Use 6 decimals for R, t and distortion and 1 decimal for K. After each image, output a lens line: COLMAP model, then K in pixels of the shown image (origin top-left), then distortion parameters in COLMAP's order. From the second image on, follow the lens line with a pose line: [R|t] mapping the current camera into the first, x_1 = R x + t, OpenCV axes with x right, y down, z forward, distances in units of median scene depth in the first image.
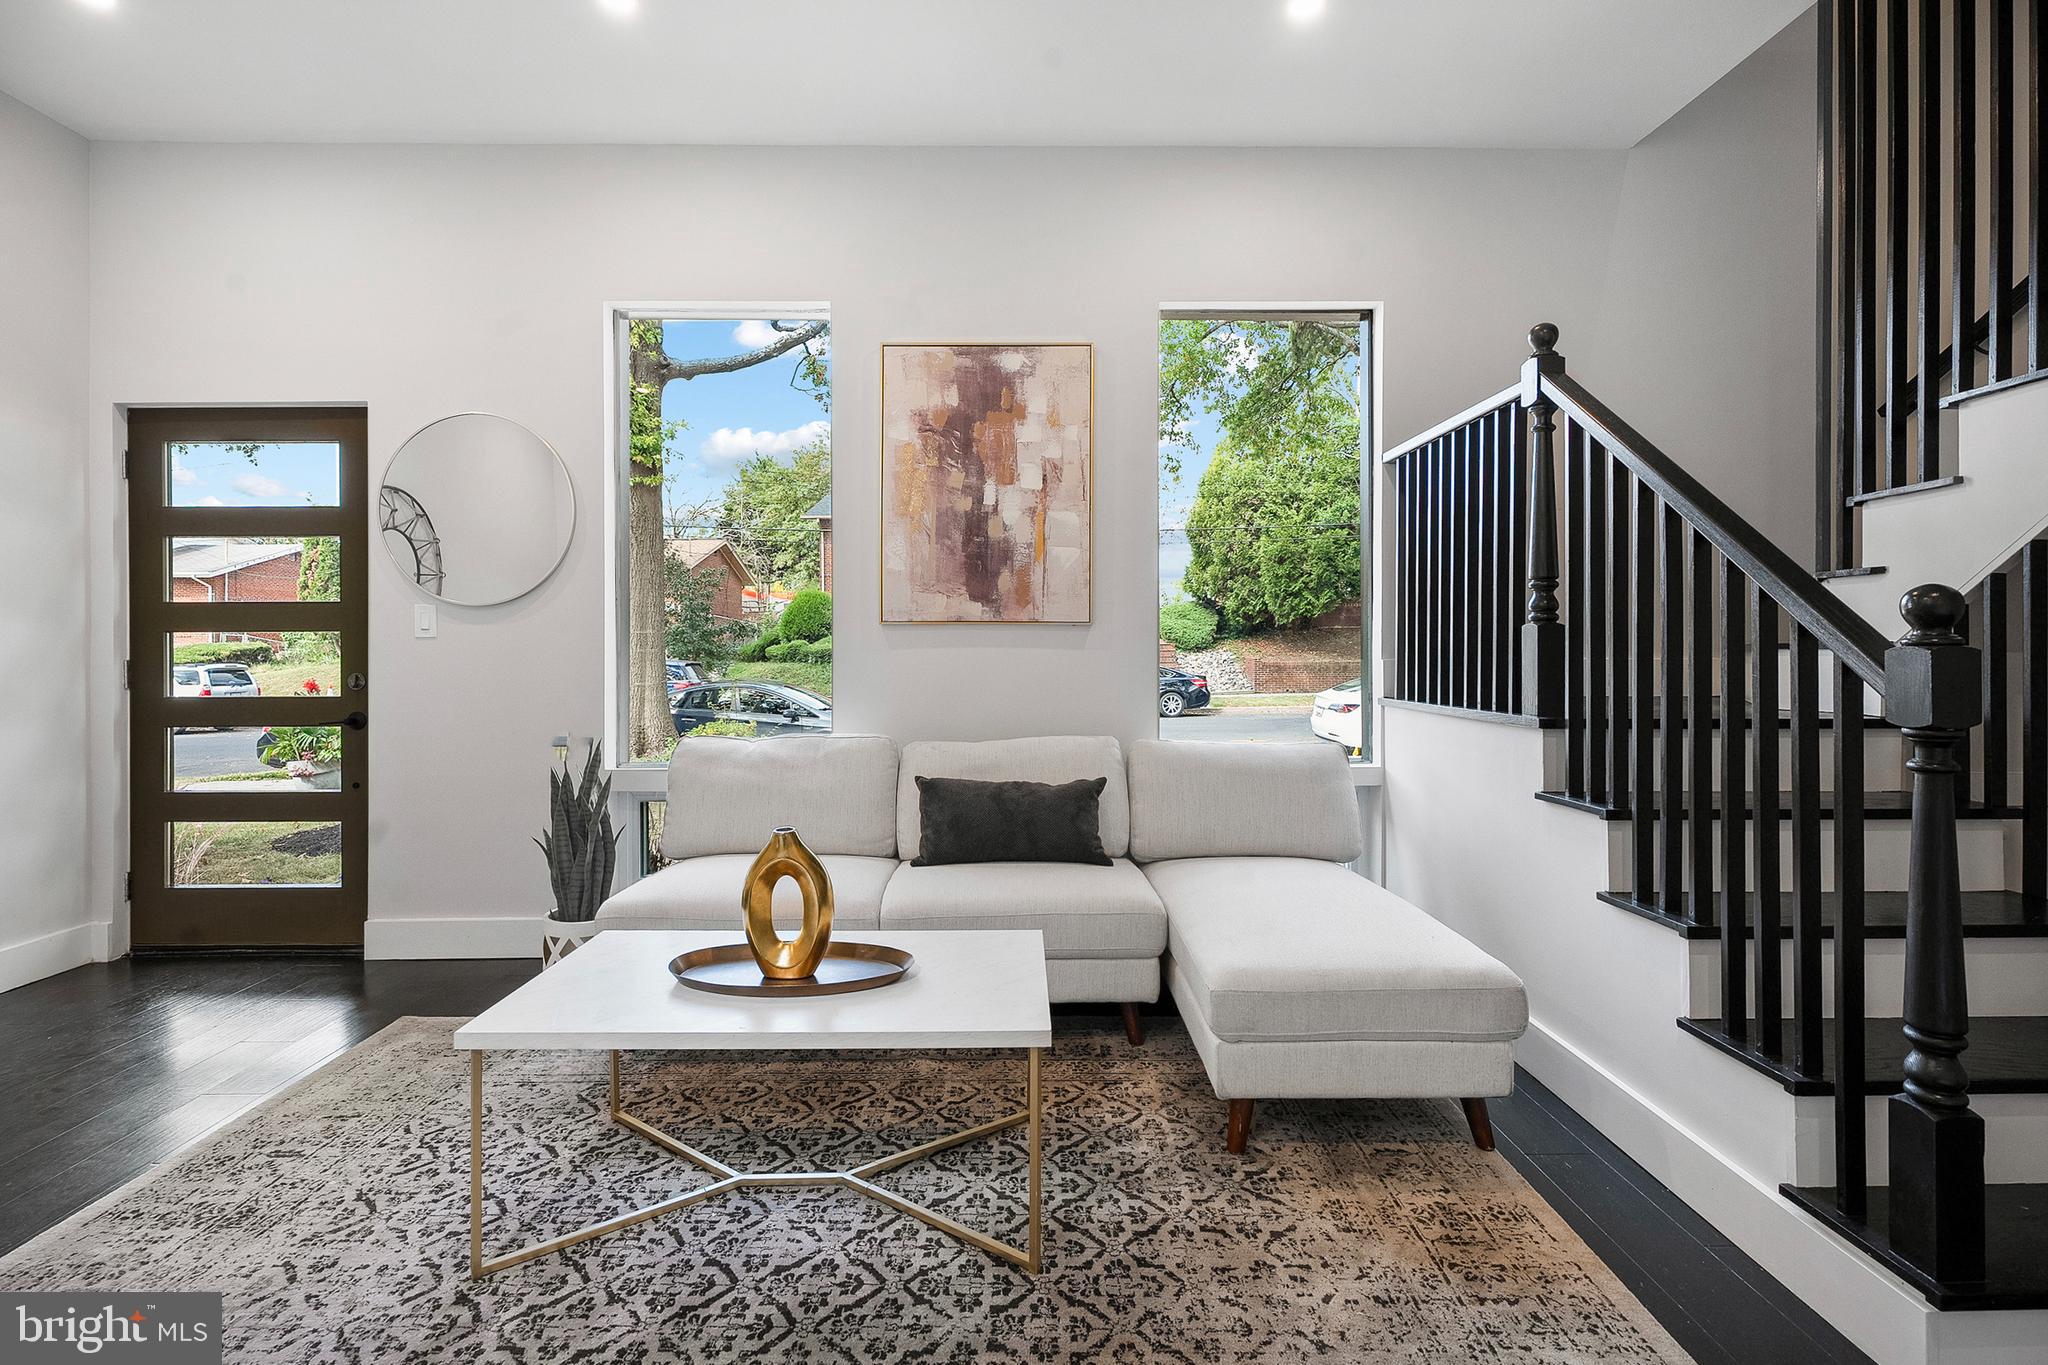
lens RADIAL K [[914.9, 0, 1027.9], [0, 914.9, 647.6], [0, 0, 1]] dist [0.001056, -0.000547]
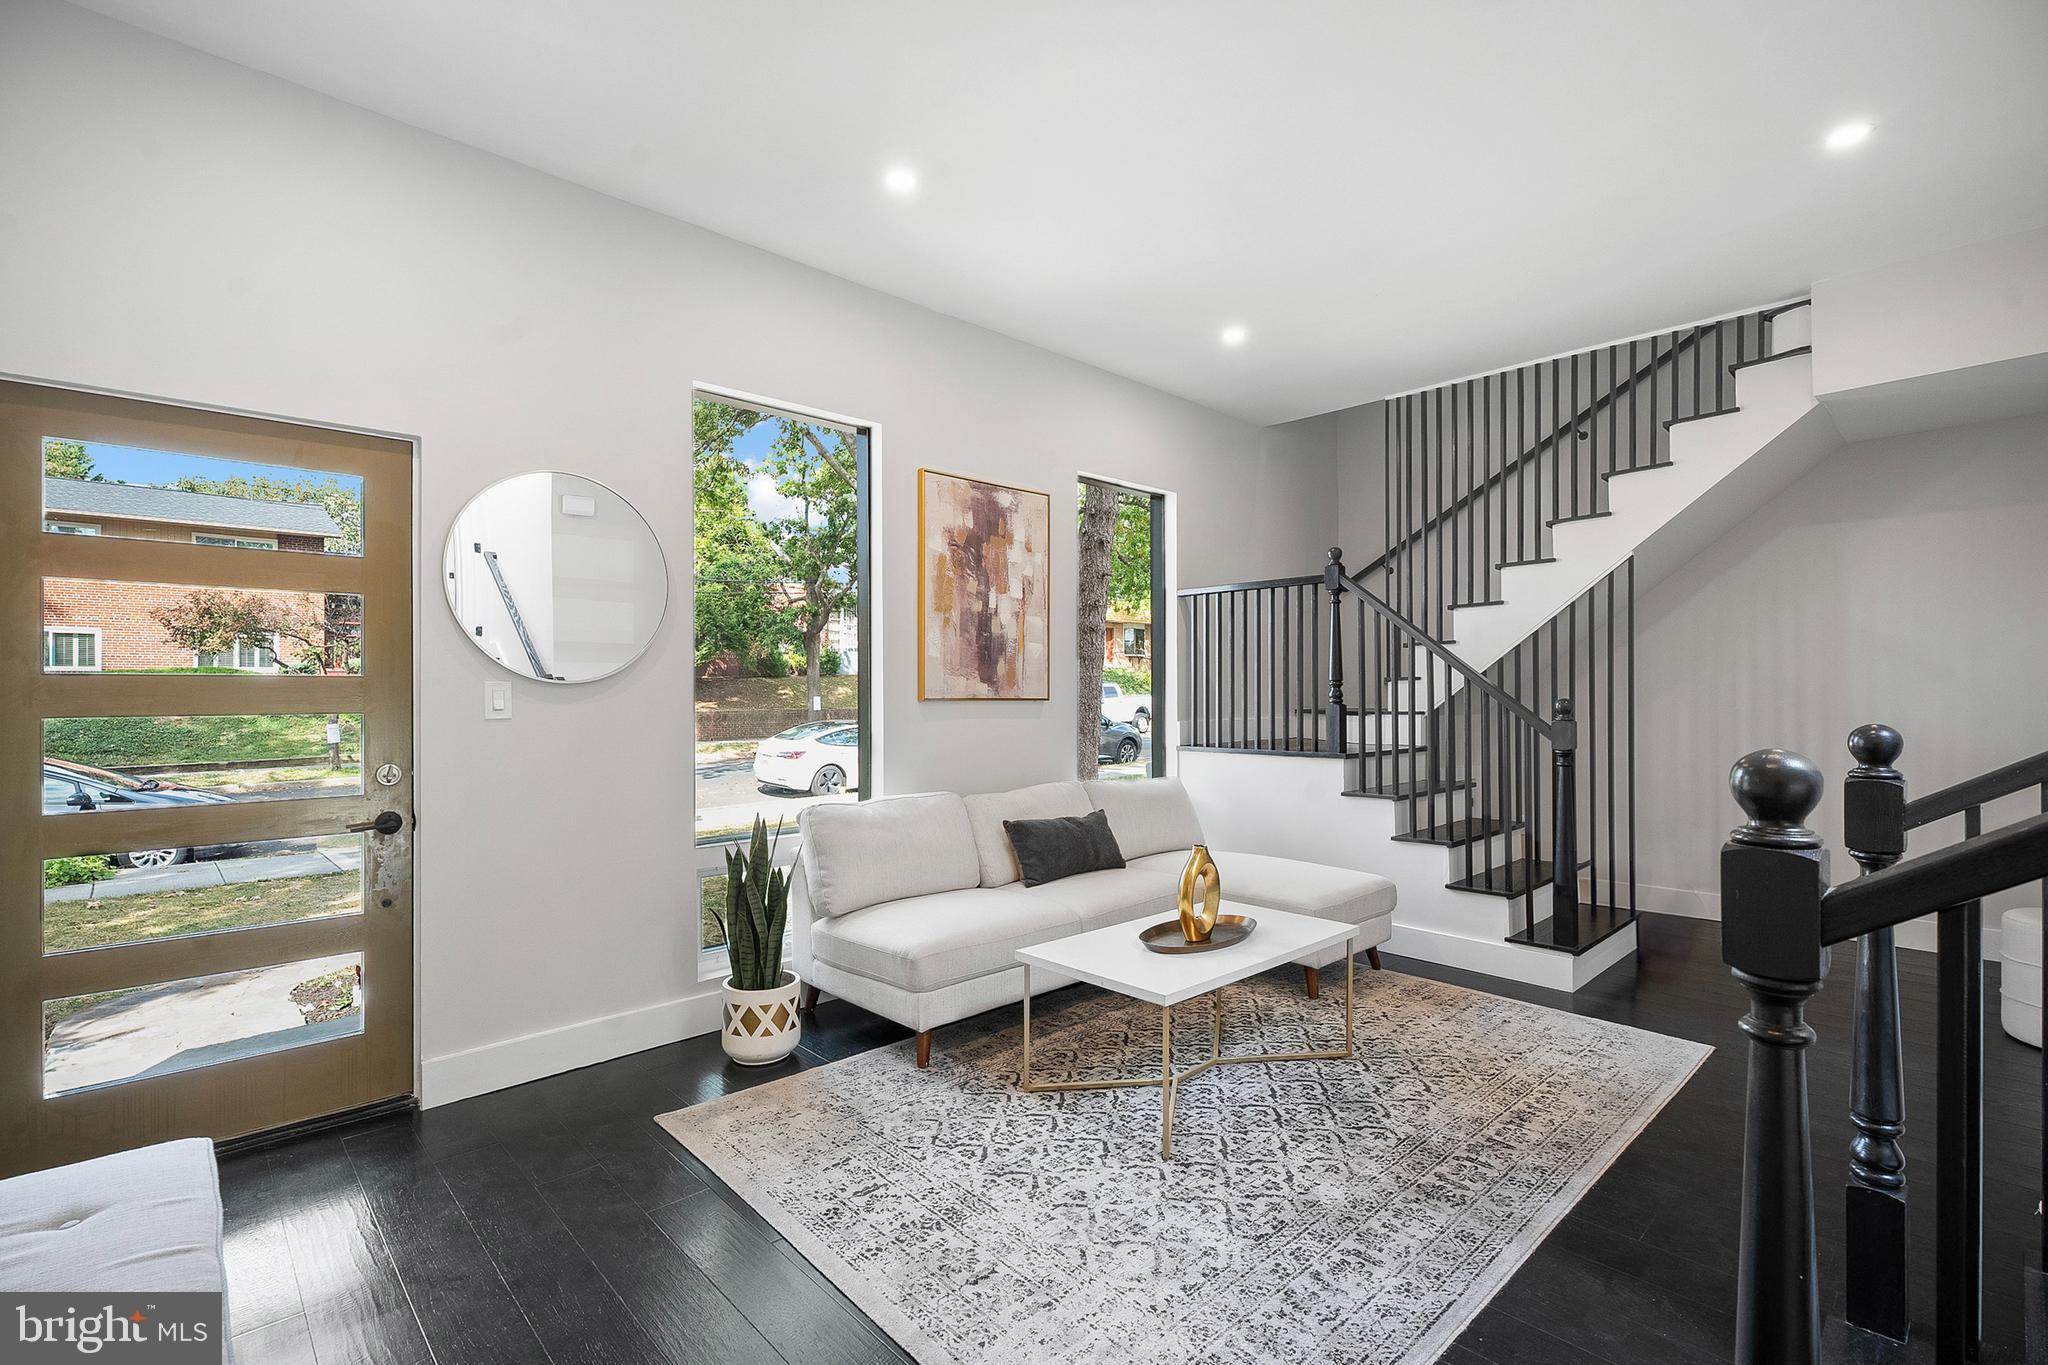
lens RADIAL K [[905.1, 0, 1017.5], [0, 905.1, 691.2], [0, 0, 1]] dist [0.001419, 0.000208]
pose [[0.743943, 0.003909, 0.668232, -0.960855], [0.005379, 0.999915, -0.011837, -0.026634], [-0.668222, 0.012400, 0.743859, 0.035870]]
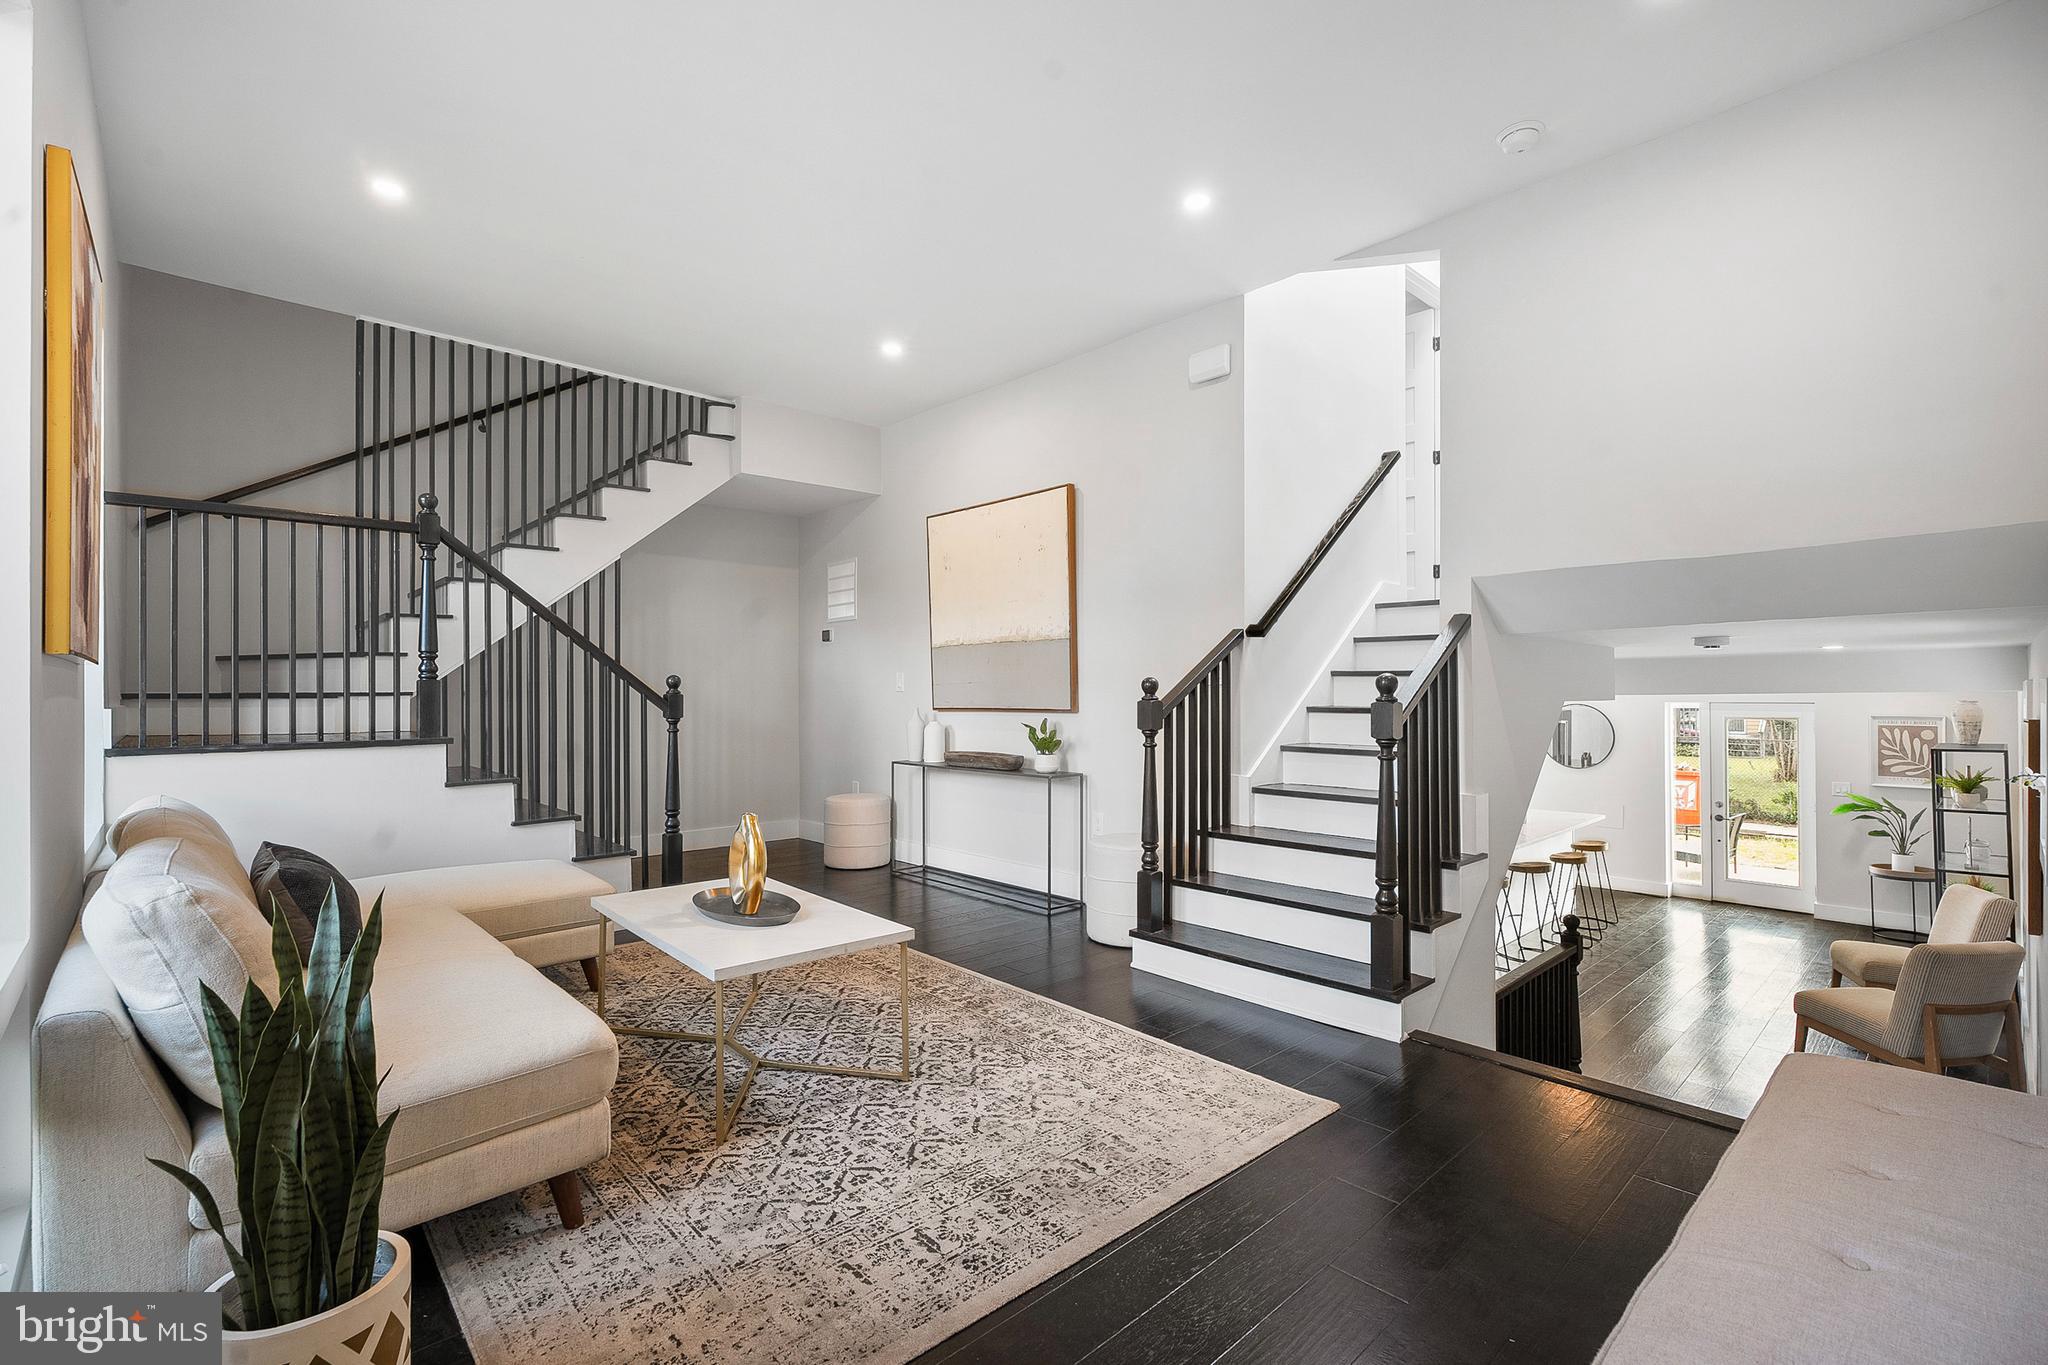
lens RADIAL K [[905.1, 0, 1017.5], [0, 905.1, 691.2], [0, 0, 1]] dist [0.001419, 0.000208]
pose [[-0.658054, 0.005119, 0.752954, -1.056494], [0.010557, 0.999941, 0.002428, 0.001124], [-0.752897, 0.009547, -0.658069, 1.033777]]
